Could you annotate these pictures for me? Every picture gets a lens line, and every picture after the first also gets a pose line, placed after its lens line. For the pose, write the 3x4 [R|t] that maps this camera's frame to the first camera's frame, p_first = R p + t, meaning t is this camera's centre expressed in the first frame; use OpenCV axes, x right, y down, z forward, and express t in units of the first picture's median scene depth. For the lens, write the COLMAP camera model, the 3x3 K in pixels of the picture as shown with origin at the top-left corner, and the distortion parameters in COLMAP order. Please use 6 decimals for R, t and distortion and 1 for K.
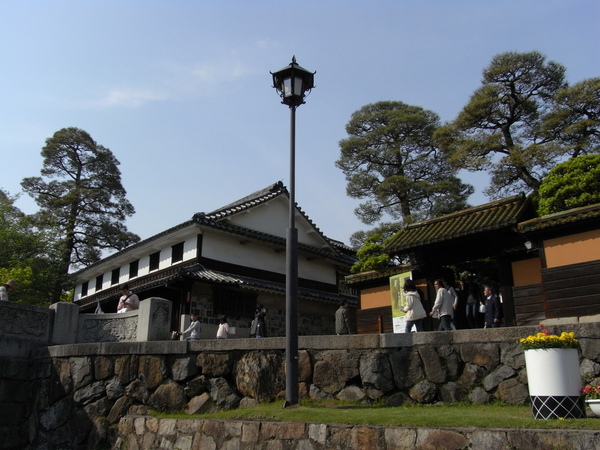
lens RADIAL K [[539.1, 0, 300.0], [0, 539.1, 225.0], [0, 0, 1]] dist [-0.063865, 0.123803]
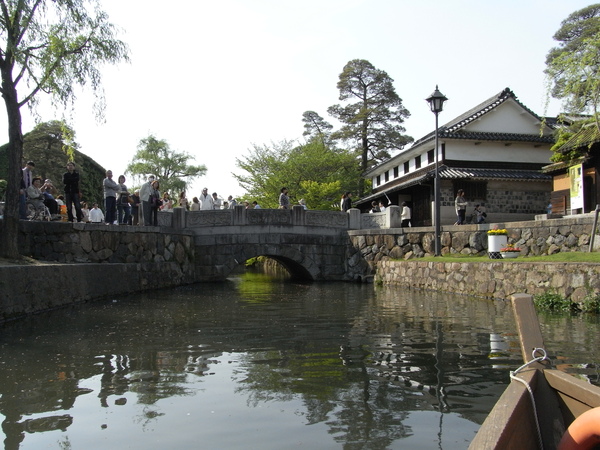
lens RADIAL K [[507.7, 0, 300.0], [0, 507.7, 225.0], [0, 0, 1]] dist [-0.053317, -0.139884]
pose [[0.839337, -0.031947, -0.542673, 0.471673], [0.168438, 0.964426, 0.203742, -0.240919], [0.516859, -0.262415, 0.814859, -0.750154]]
